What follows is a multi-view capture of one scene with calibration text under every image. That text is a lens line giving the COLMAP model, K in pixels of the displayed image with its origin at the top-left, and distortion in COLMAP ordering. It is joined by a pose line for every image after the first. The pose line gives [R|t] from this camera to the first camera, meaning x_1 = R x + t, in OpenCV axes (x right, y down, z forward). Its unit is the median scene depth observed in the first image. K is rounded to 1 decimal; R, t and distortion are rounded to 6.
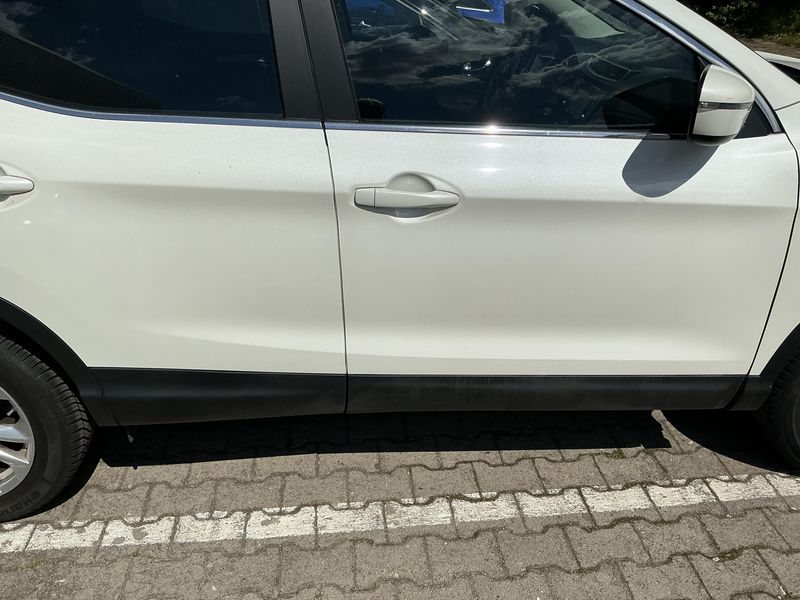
lens RADIAL K [[669.4, 0, 400.0], [0, 669.4, 300.0], [0, 0, 1]] dist [0.096427, -0.201980]
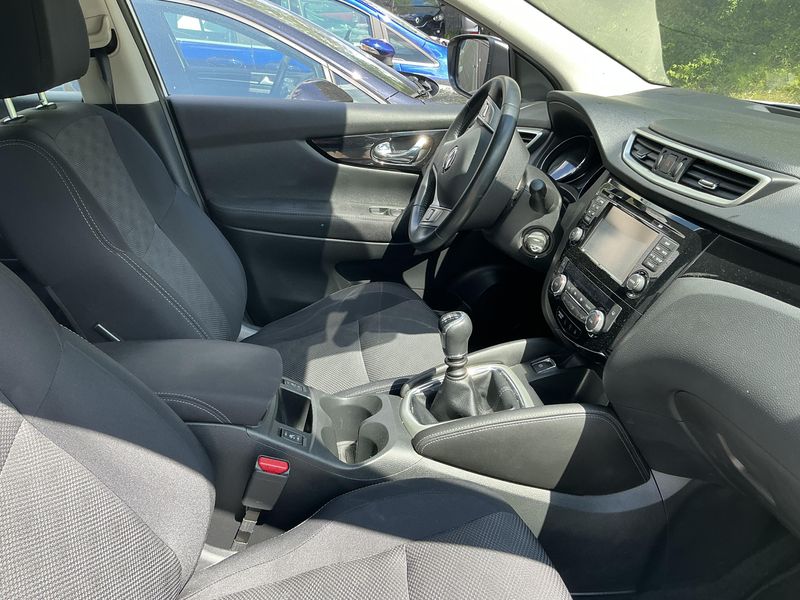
lens RADIAL K [[669.4, 0, 400.0], [0, 669.4, 300.0], [0, 0, 1]] dist [0.096427, -0.201980]
pose [[0.997775, -0.021674, 0.063051, 0.074358], [0.026768, 0.996347, -0.081096, -0.173469], [-0.061063, 0.082604, 0.994710, 0.453061]]
